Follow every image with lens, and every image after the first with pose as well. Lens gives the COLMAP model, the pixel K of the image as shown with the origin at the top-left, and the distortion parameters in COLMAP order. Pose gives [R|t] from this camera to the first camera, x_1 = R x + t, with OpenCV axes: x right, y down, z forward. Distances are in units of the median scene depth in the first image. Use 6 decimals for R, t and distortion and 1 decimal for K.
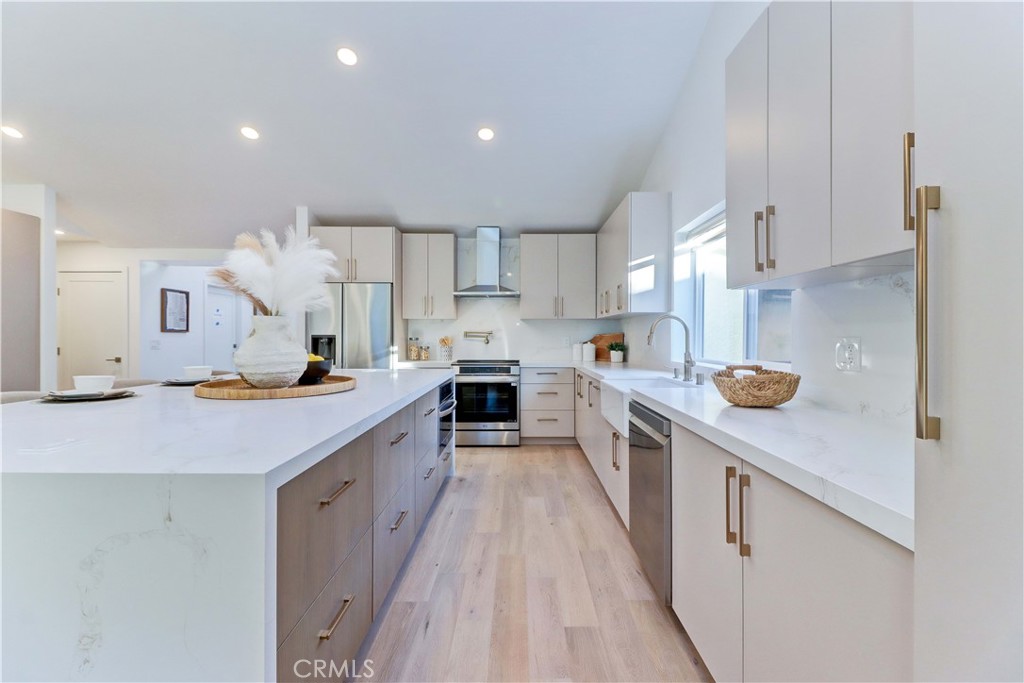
lens RADIAL K [[473.0, 0, 518.6], [0, 473.0, 334.5], [0, 0, 1]] dist [0.019980, -0.012327]
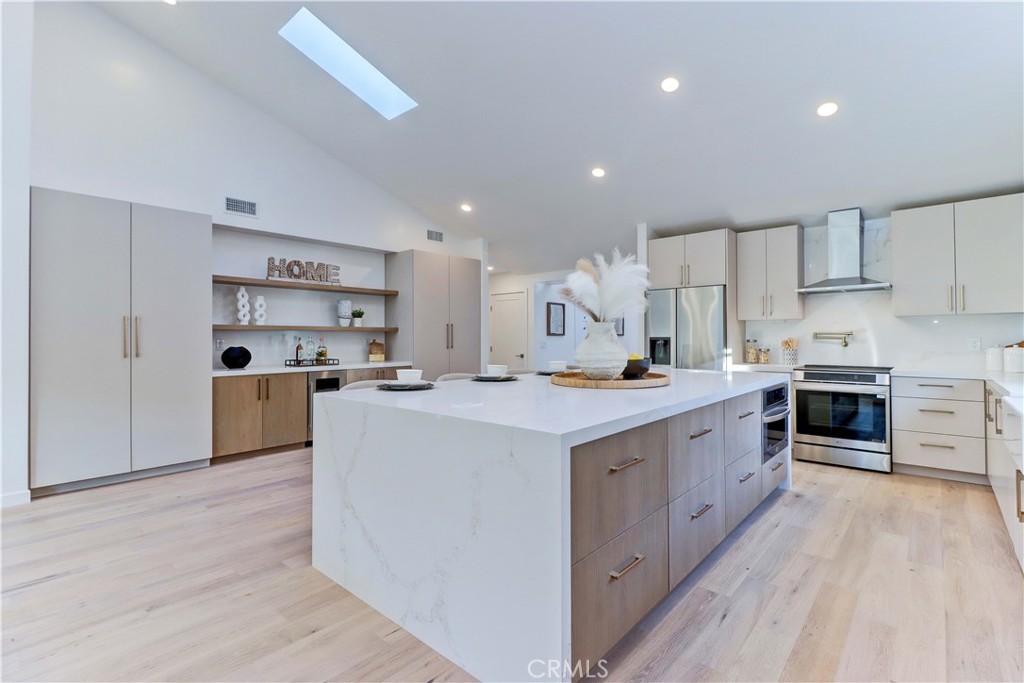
lens RADIAL K [[468.5, 0, 518.4], [0, 468.5, 328.8], [0, 0, 1]] dist [0.018591, -0.013068]
pose [[0.748854, -0.016437, -0.662531, 0.060996], [0.005483, 0.999812, -0.018608, 0.000092], [0.662712, 0.010302, 0.748803, -0.027561]]
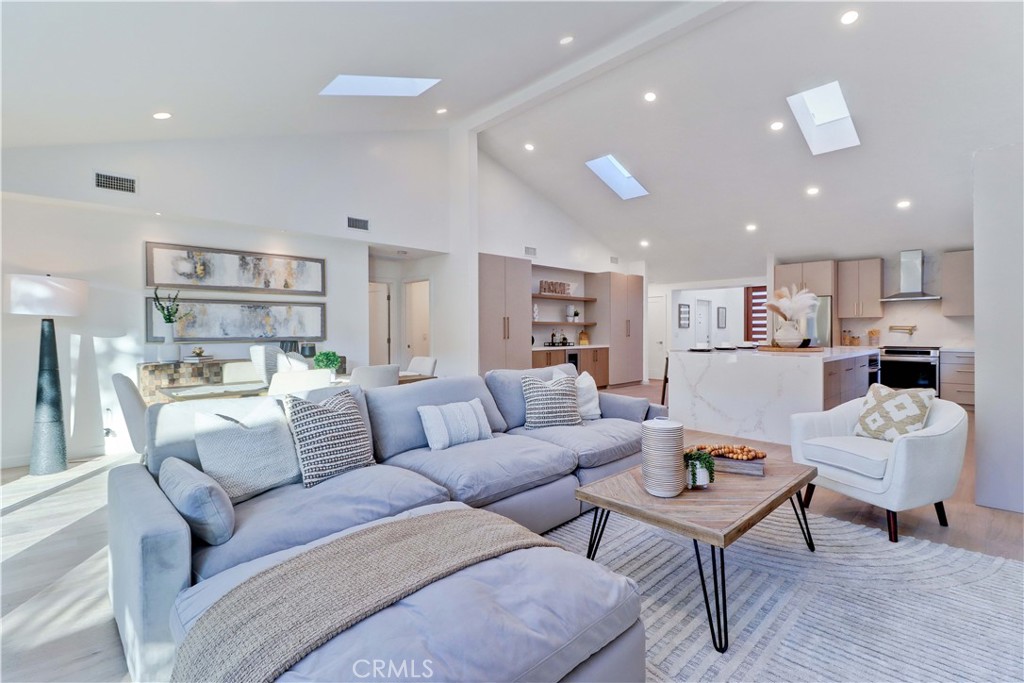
lens RADIAL K [[468.5, 0, 518.4], [0, 468.5, 328.8], [0, 0, 1]] dist [0.018591, -0.013068]
pose [[0.694933, -0.004924, -0.719058, 0.139849], [0.003376, 0.999988, -0.003585, 0.003019], [0.719067, 0.000063, 0.694941, -0.857545]]
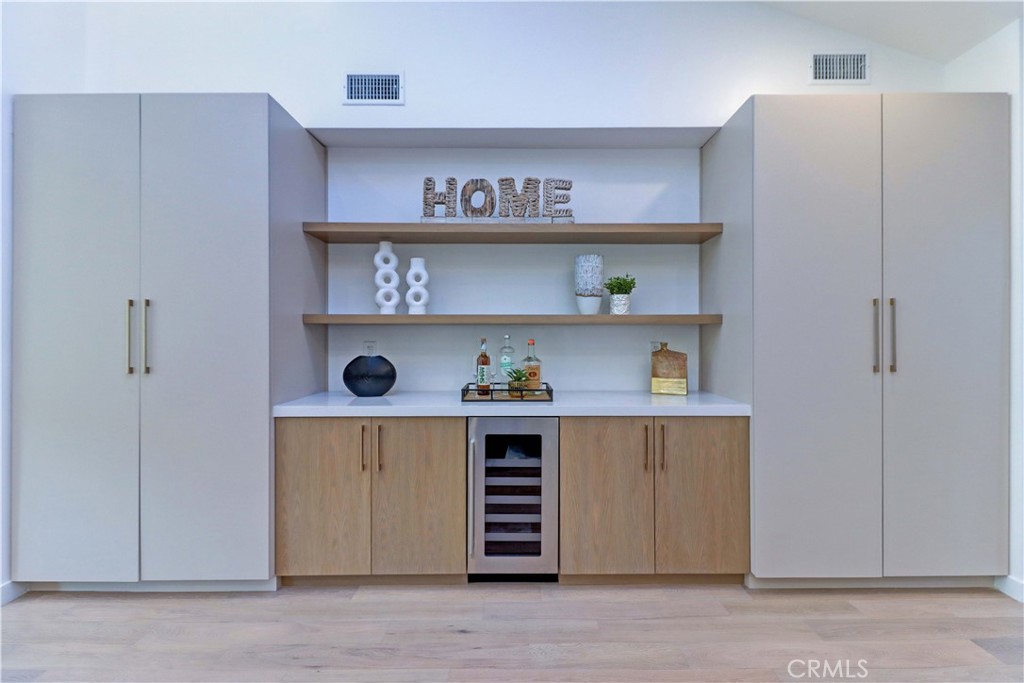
lens RADIAL K [[490.1, 0, 516.1], [0, 490.1, 337.3], [0, 0, 1]] dist [0.020624, -0.013909]
pose [[0.003858, -0.008948, -0.999953, -0.484071], [0.001939, 0.999958, -0.008941, 0.000613], [0.999991, -0.001905, 0.003875, 0.474656]]
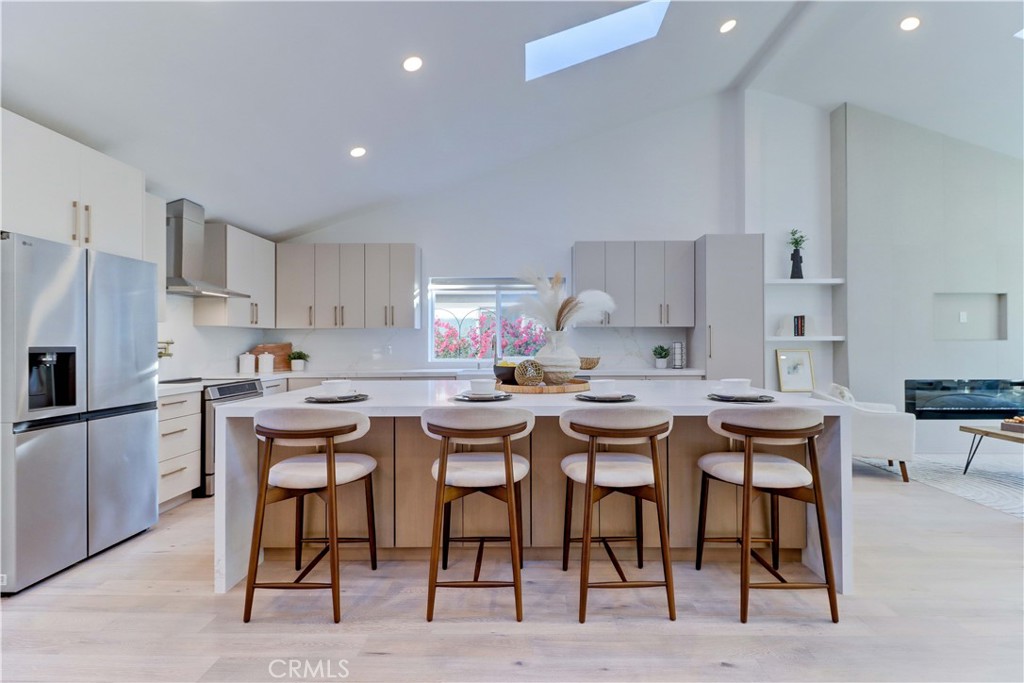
lens RADIAL K [[490.1, 0, 516.1], [0, 490.1, 337.3], [0, 0, 1]] dist [0.020624, -0.013909]
pose [[0.002837, 0.011673, 0.999928, -0.898337], [0.002426, 0.999929, -0.011680, -0.001491], [-0.999993, 0.002459, 0.002809, 0.520181]]
